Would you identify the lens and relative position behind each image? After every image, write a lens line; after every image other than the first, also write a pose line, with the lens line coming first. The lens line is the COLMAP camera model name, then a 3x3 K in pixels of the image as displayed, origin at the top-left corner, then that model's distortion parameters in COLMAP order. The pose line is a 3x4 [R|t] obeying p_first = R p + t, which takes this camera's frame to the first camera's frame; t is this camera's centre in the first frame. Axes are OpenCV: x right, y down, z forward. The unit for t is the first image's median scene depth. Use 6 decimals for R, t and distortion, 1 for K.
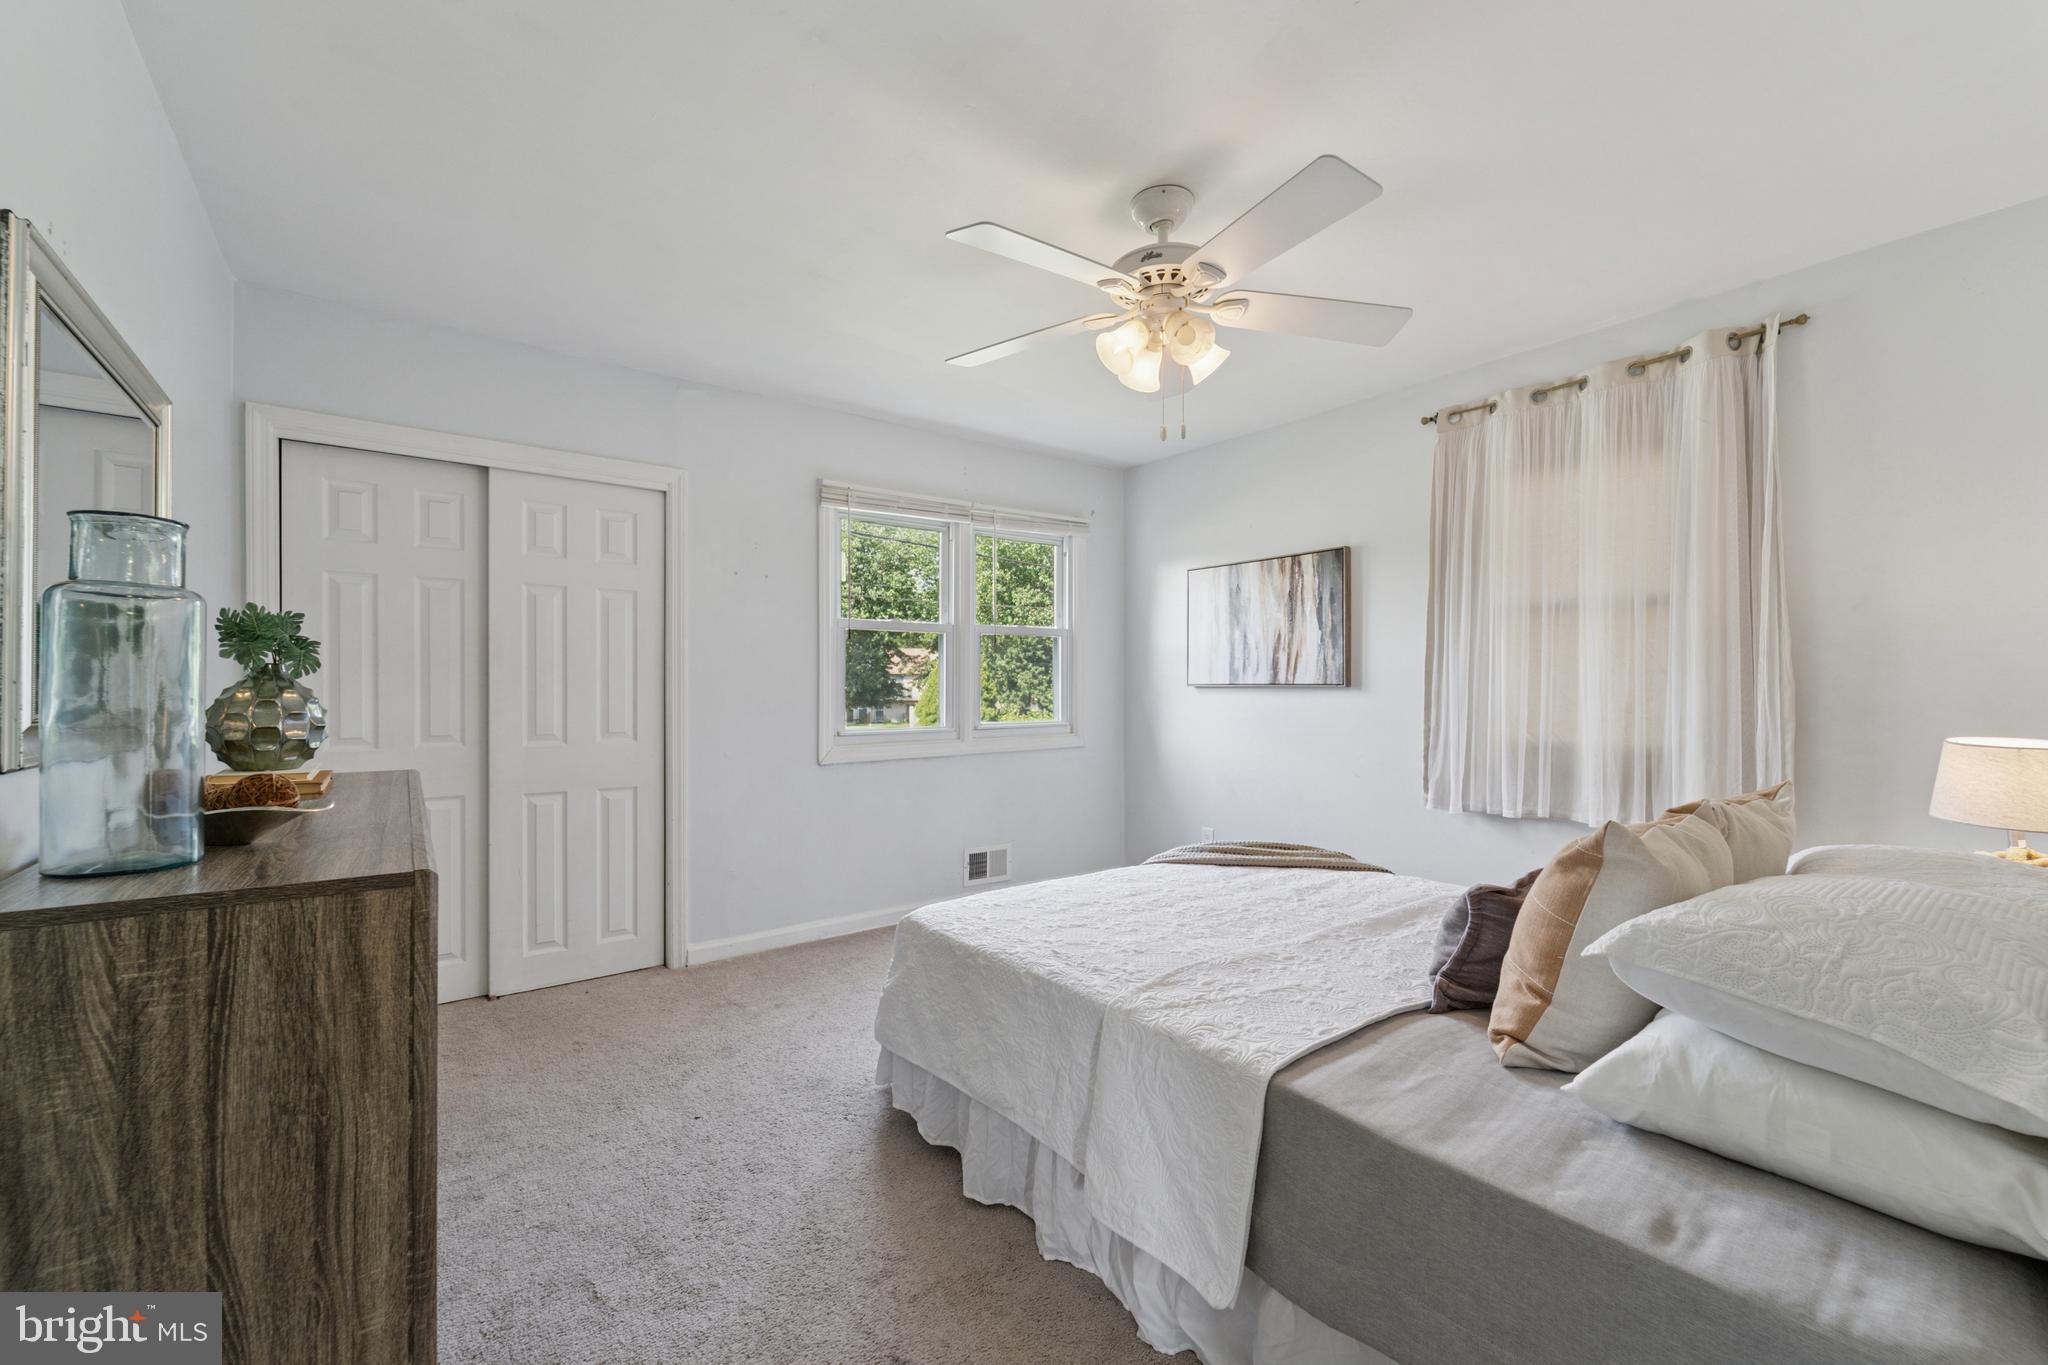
lens RADIAL K [[834.0, 0, 1030.2], [0, 834.0, 685.4], [0, 0, 1]] dist [-0.008915, -0.001057]
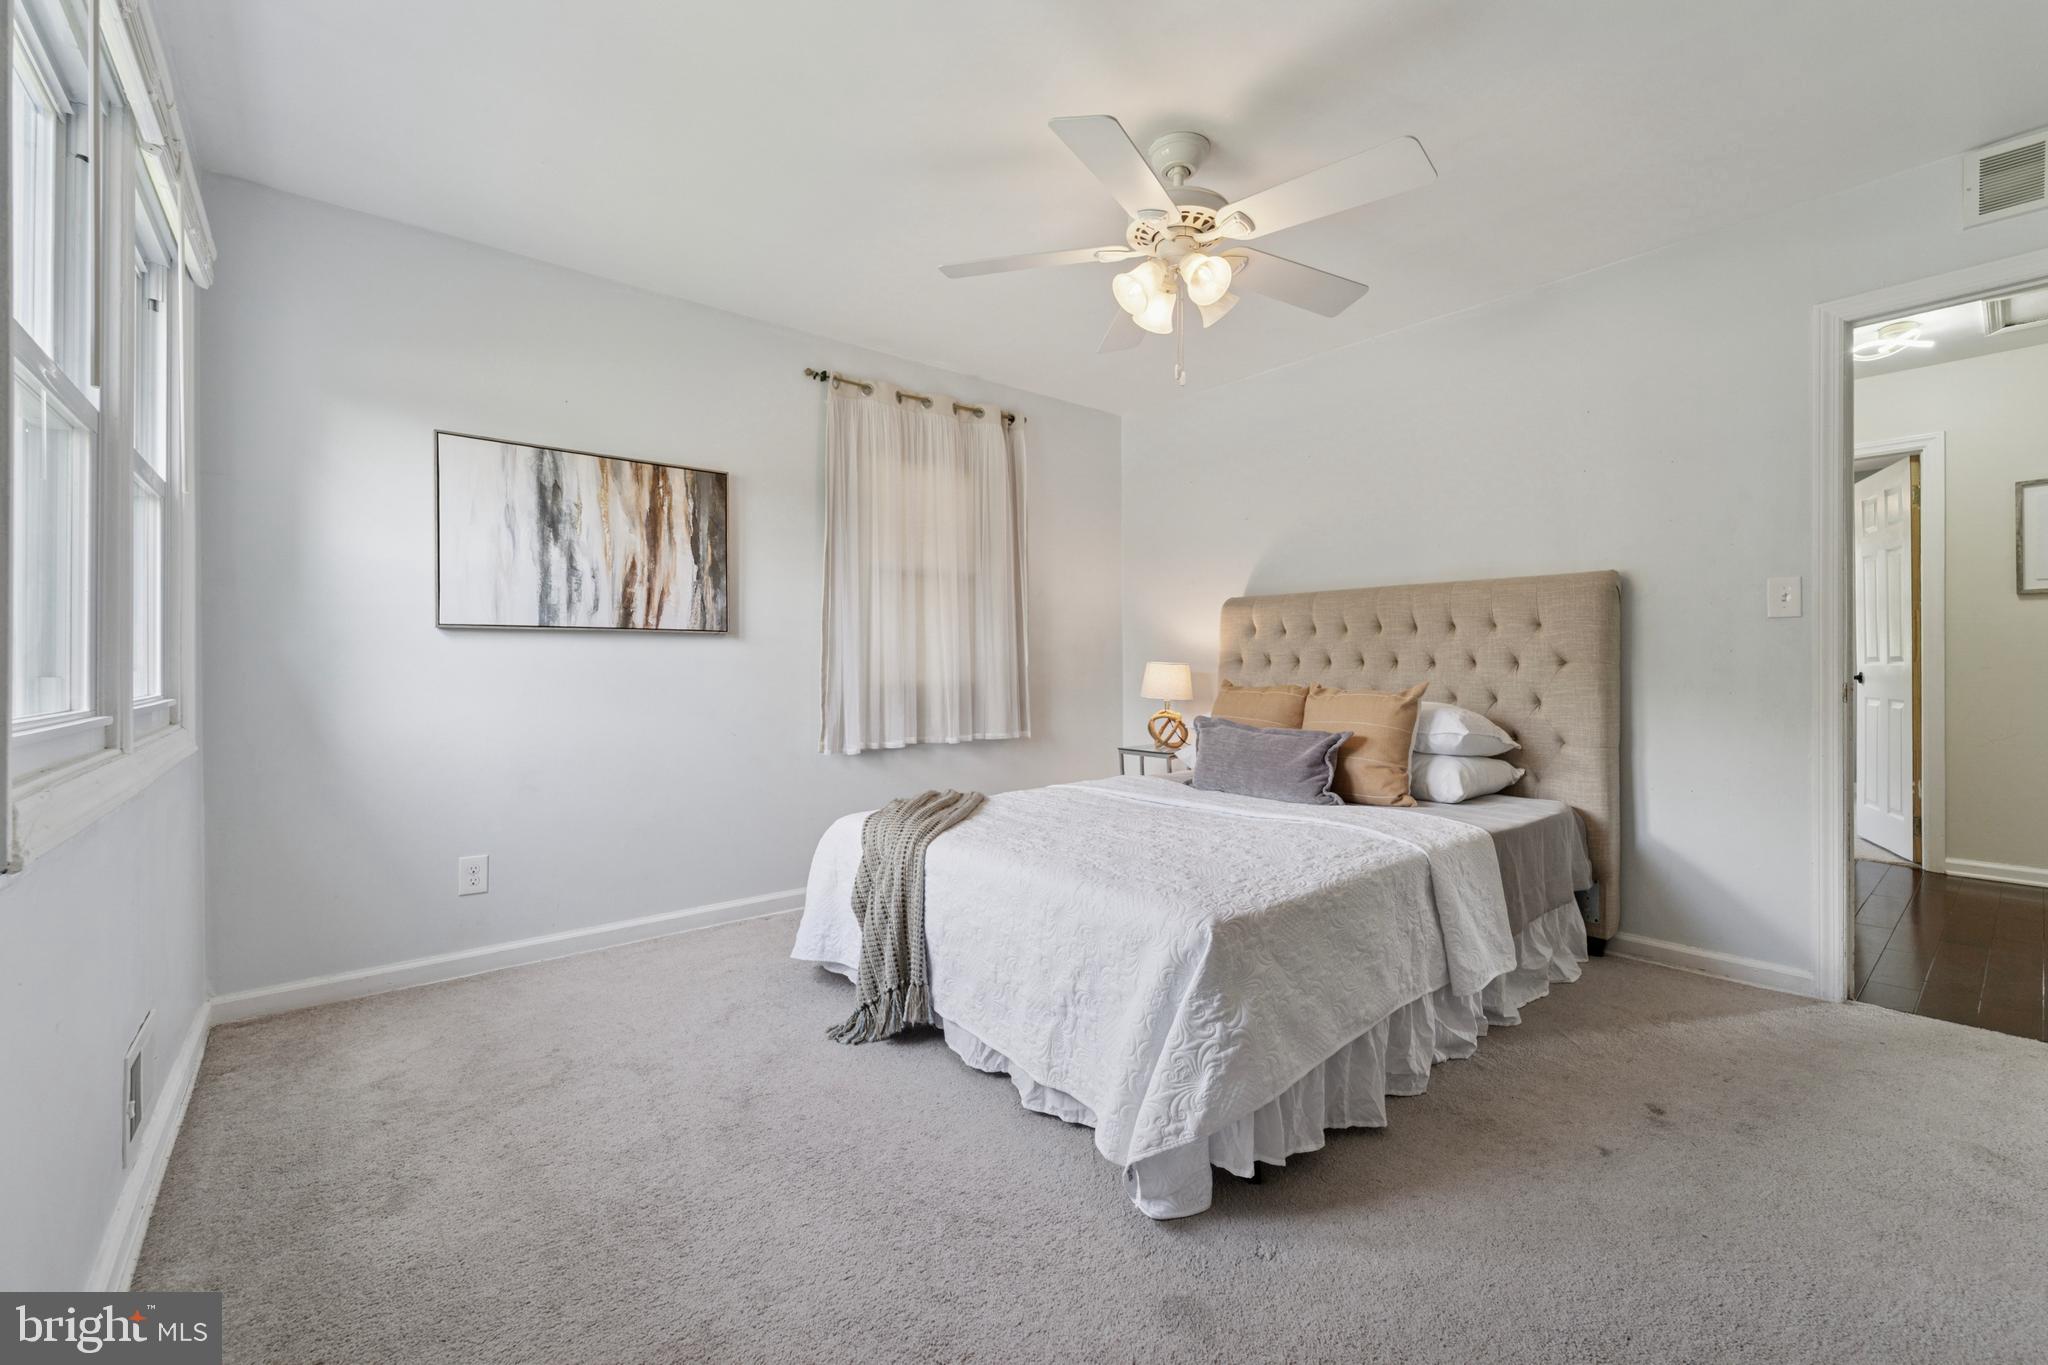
lens RADIAL K [[834.0, 0, 1031.8], [0, 834.0, 667.9], [0, 0, 1]] dist [-0.008915, -0.001057]
pose [[-0.051875, 0.000321, 0.998654, -0.487538], [0.005159, 0.999987, -0.000054, 0.037282], [-0.998640, 0.005150, -0.051876, 0.696040]]
